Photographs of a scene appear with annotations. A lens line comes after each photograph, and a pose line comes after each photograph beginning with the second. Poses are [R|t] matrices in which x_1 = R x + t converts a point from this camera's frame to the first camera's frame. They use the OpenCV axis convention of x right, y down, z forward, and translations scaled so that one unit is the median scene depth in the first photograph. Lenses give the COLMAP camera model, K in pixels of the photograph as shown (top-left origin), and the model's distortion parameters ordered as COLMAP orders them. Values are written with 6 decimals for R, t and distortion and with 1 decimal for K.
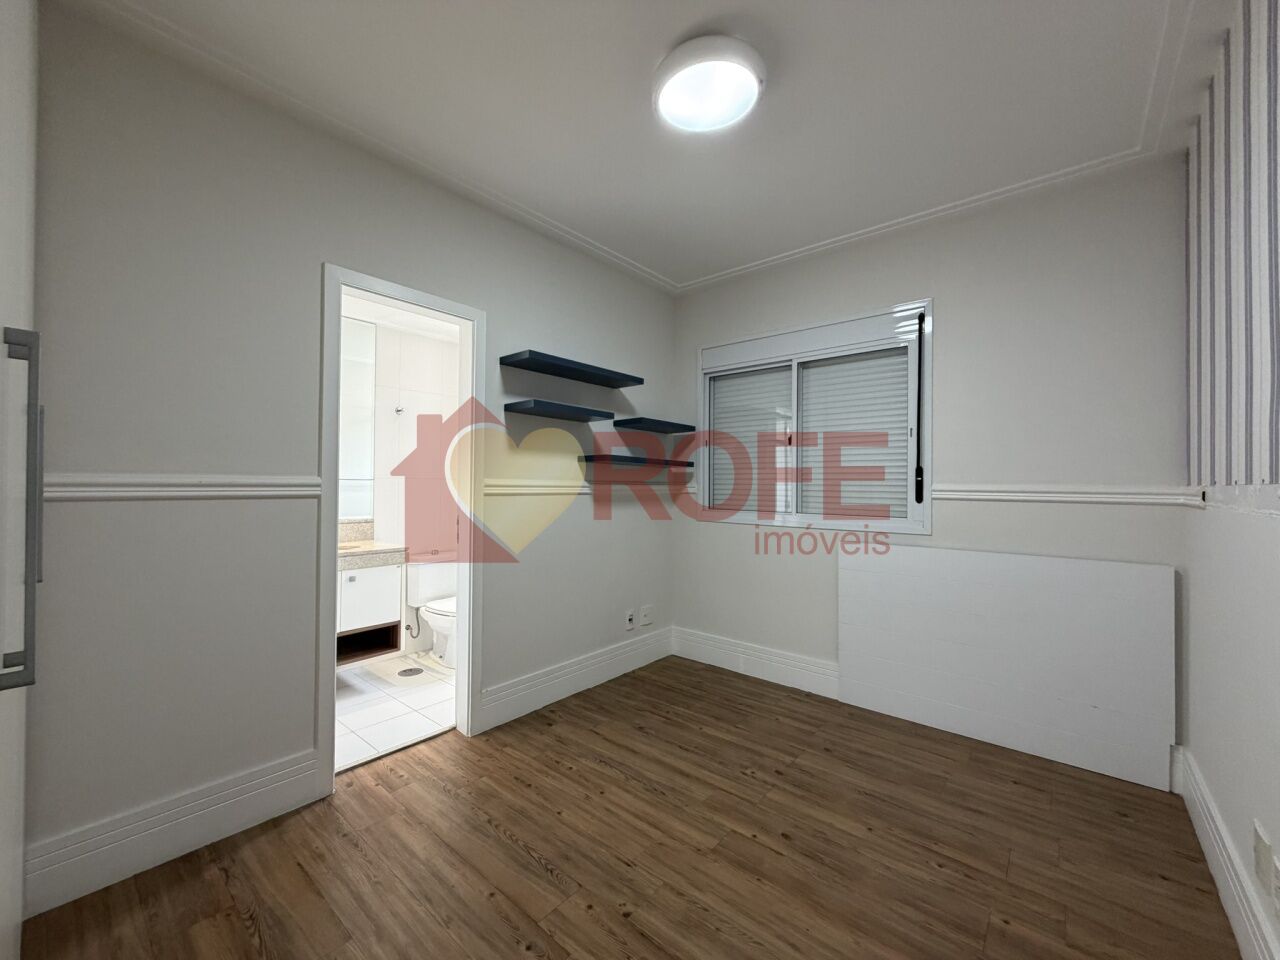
lens RADIAL K [[511.0, 0, 636.9], [0, 511.0, 480.6], [0, 0, 1]] dist [0.002750, -0.000238]
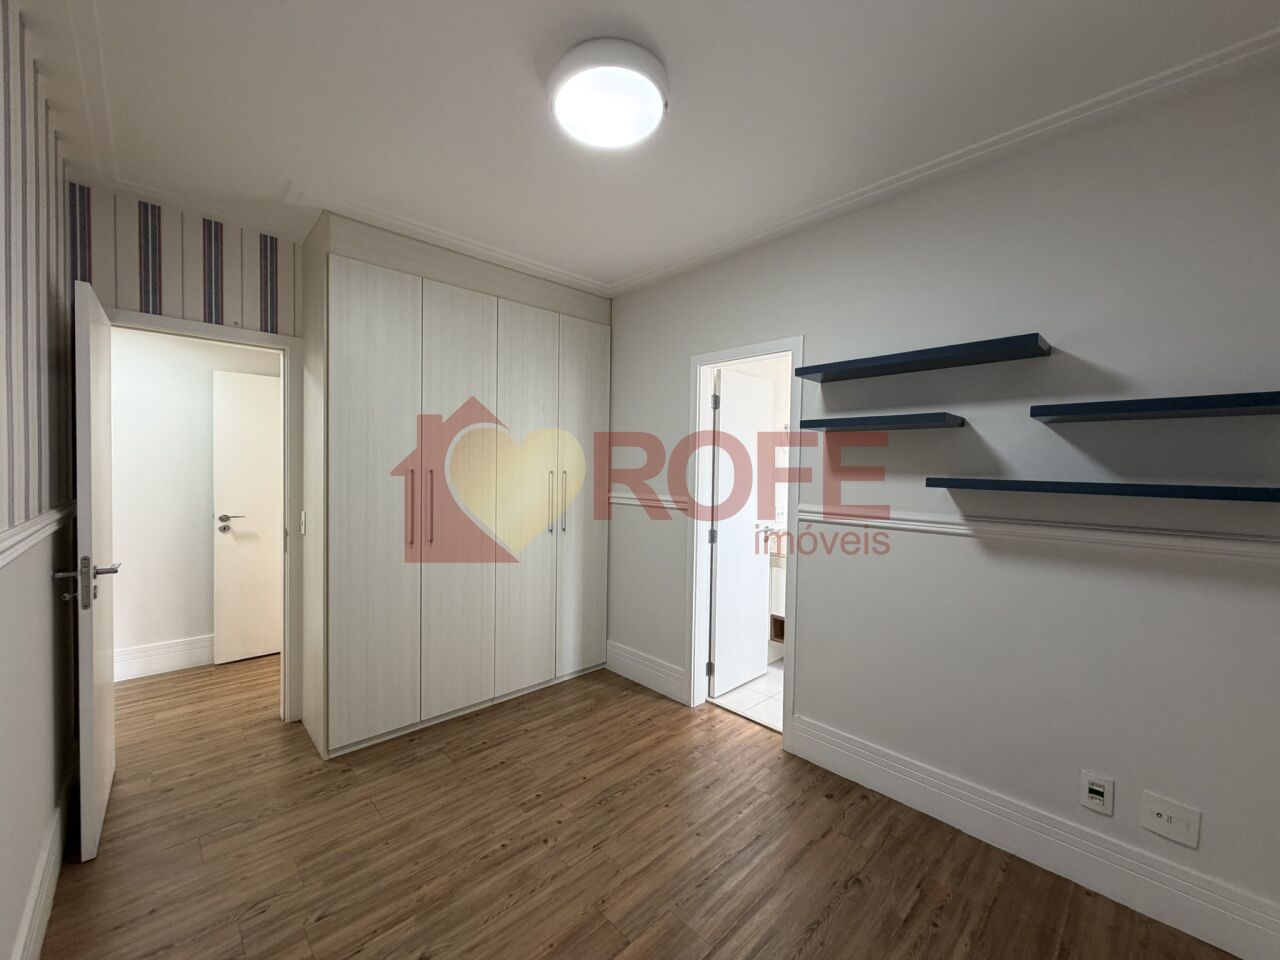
lens RADIAL K [[511.0, 0, 636.3], [0, 511.0, 478.2], [0, 0, 1]] dist [0.002750, -0.000238]
pose [[-0.102014, 0.007631, -0.994754, 0.873224], [-0.010678, 0.999905, 0.008765, -0.071420], [0.994726, 0.011516, -0.101922, 0.937286]]
